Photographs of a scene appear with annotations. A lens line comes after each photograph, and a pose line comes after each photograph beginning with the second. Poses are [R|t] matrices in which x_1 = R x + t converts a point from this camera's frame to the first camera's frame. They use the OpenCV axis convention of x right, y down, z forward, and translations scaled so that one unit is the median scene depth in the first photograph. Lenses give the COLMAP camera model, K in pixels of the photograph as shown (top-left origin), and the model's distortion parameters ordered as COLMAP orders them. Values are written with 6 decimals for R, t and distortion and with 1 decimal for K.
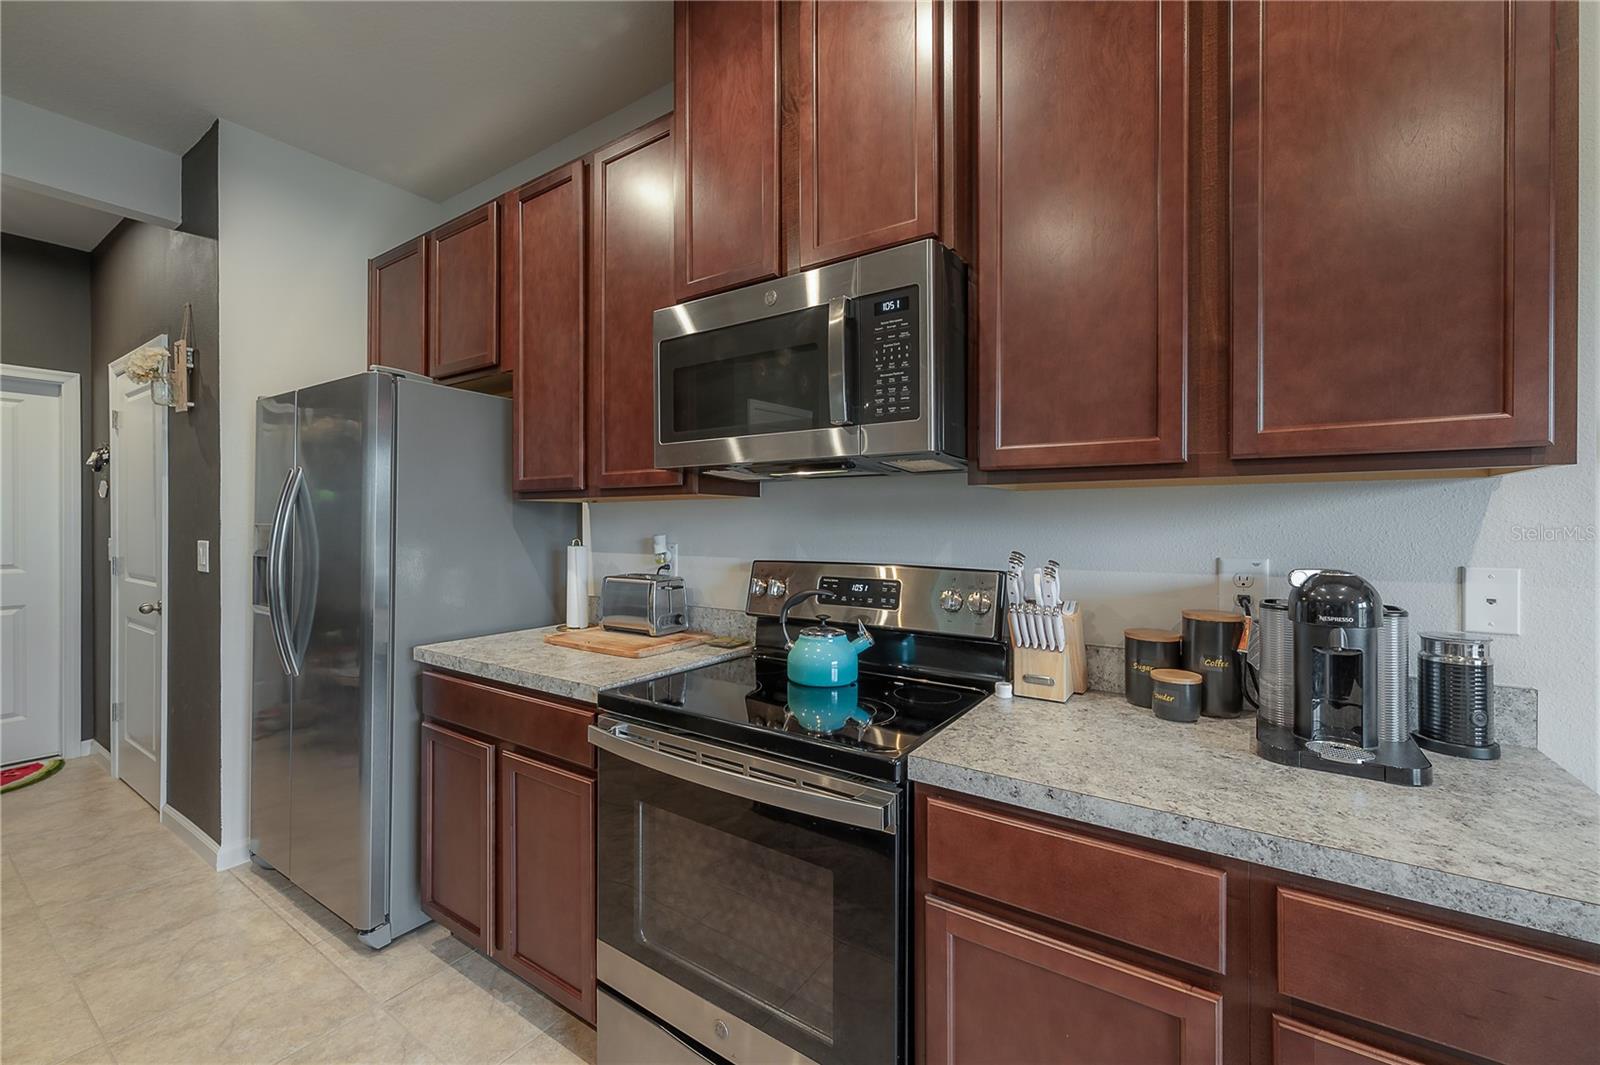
lens RADIAL K [[640.0, 0, 799.3], [0, 640.0, 525.8], [0, 0, 1]] dist [-0.000072, 0.000083]
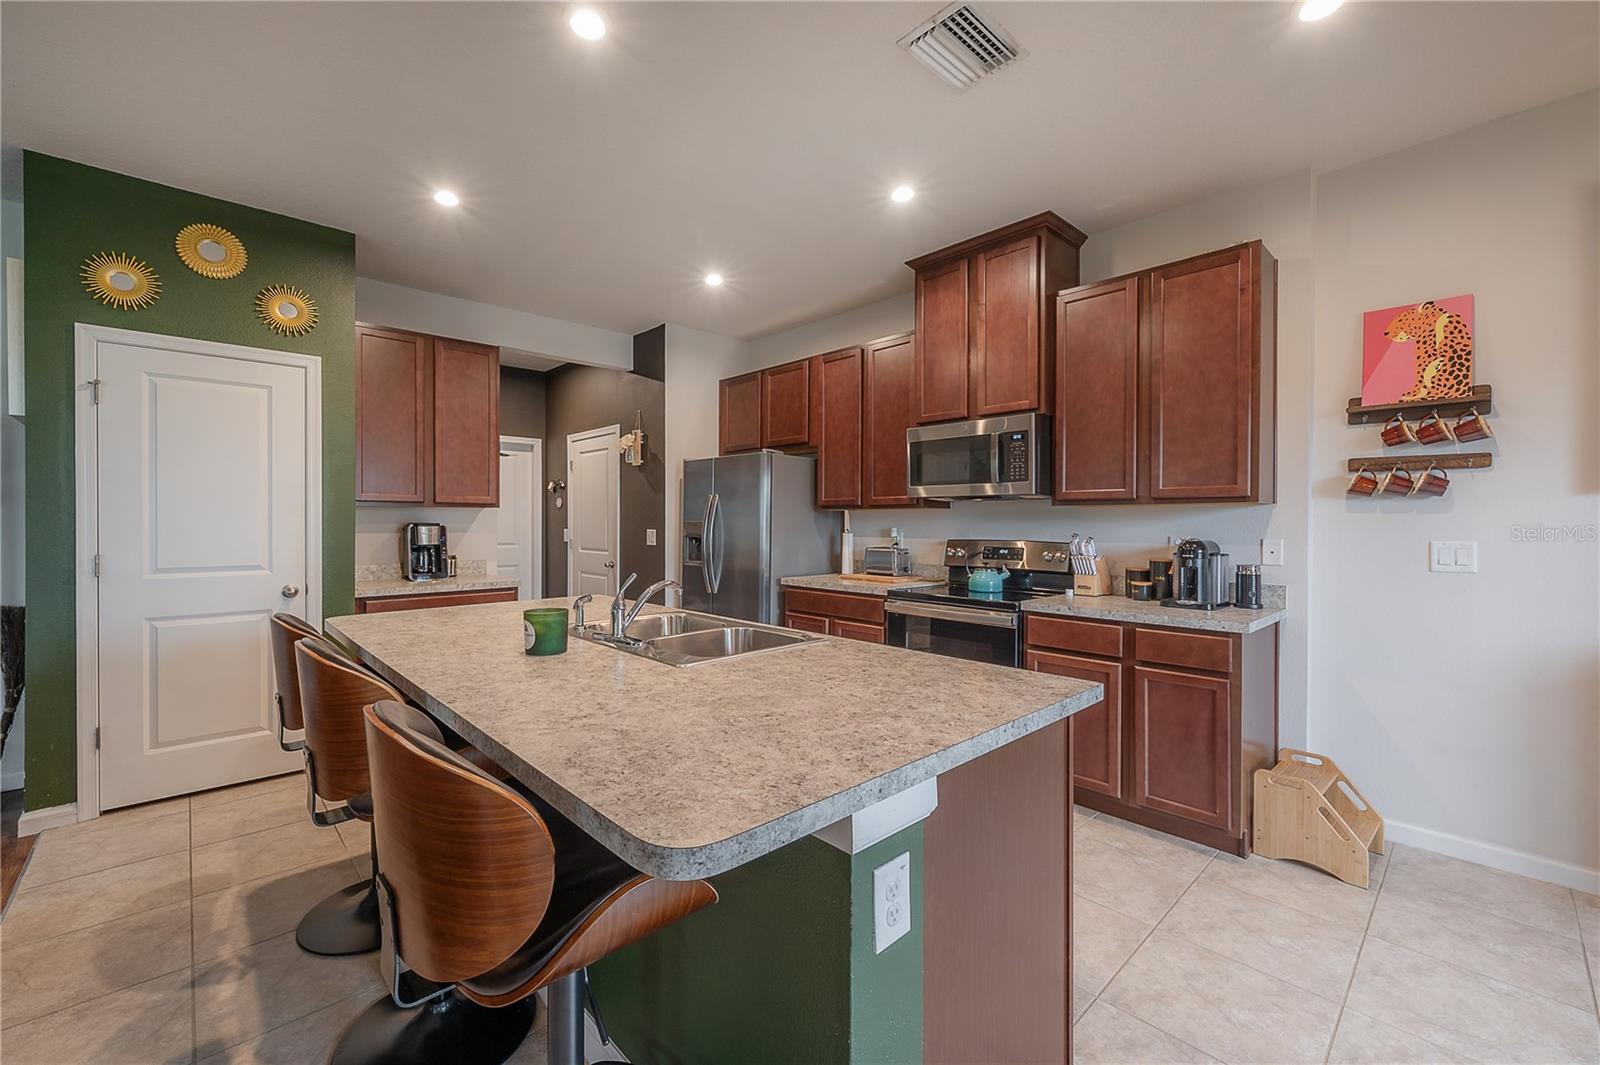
lens RADIAL K [[659.4, 0, 726.5], [0, 659.4, 527.6], [0, 0, 1]] dist [0.010141, -0.000081]
pose [[0.953967, 0.005435, -0.299862, -0.156407], [-0.004952, 0.999985, 0.002373, 0.018745], [0.299870, -0.000779, 0.953980, -1.703966]]
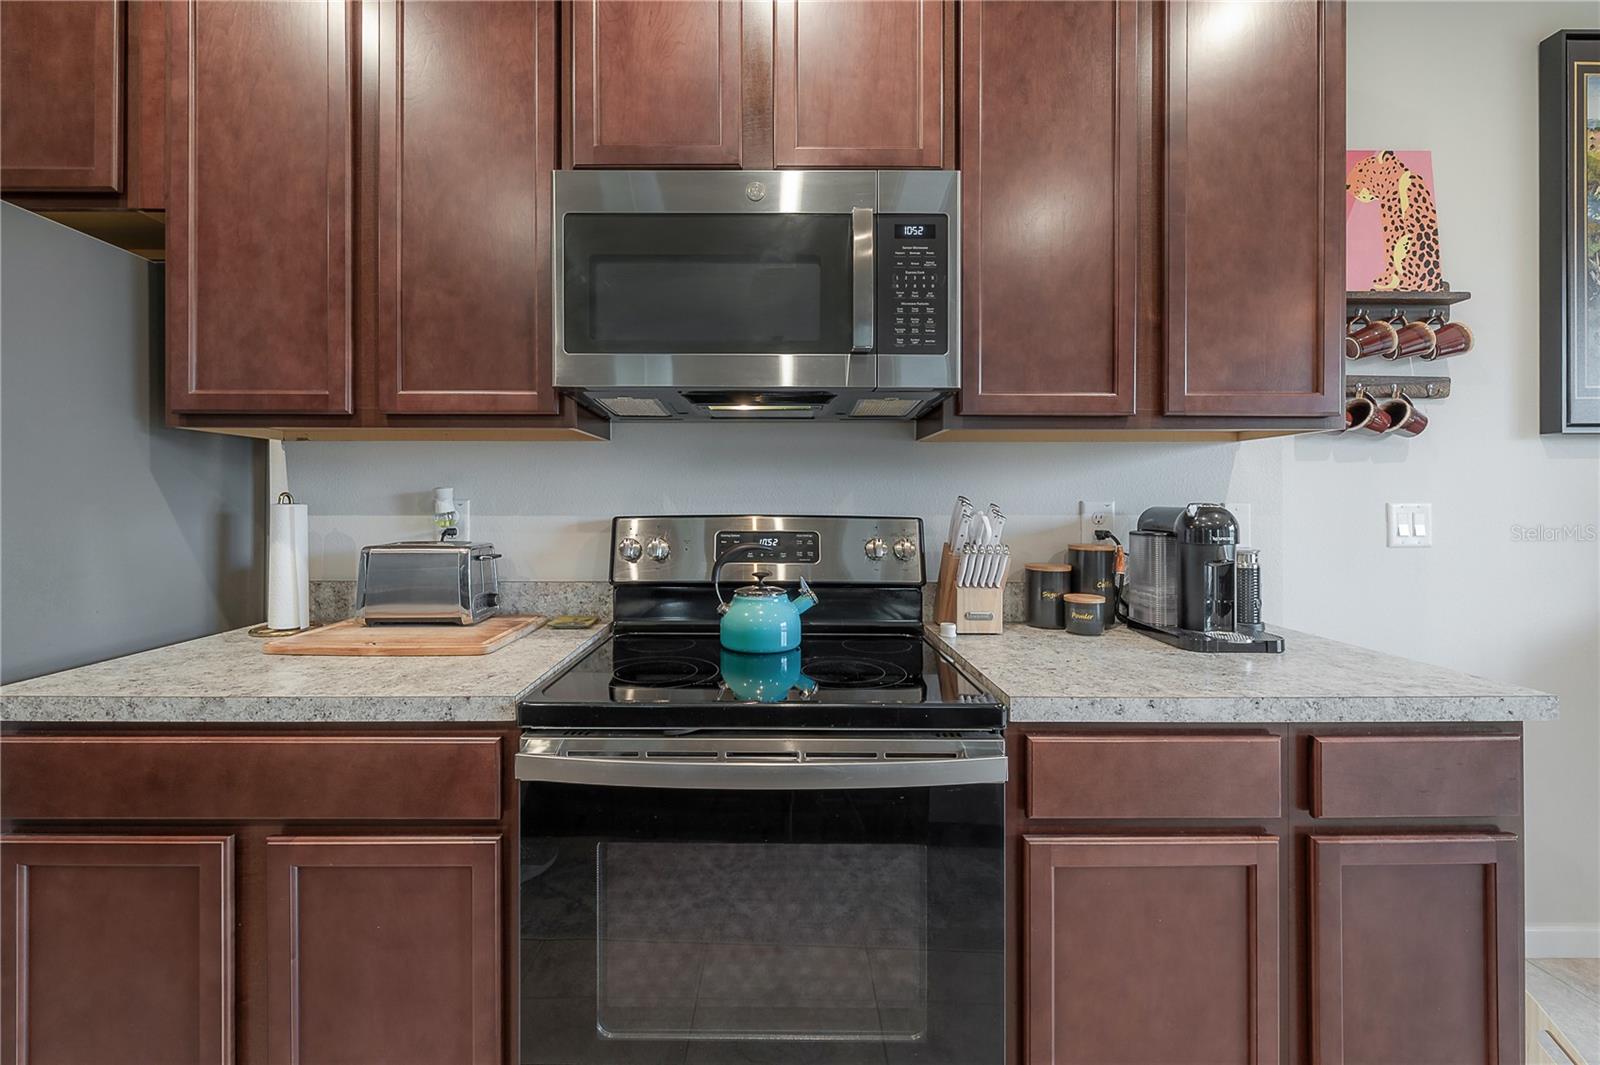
lens RADIAL K [[637.5, 0, 751.7], [0, 637.5, 502.5], [0, 0, 1]] dist [-0.000137, -0.000002]
pose [[0.829386, 0.000423, 0.558676, -0.521461], [0.000705, 0.999998, -0.001803, 0.051598], [-0.558675, 0.001889, 0.829384, 0.320956]]
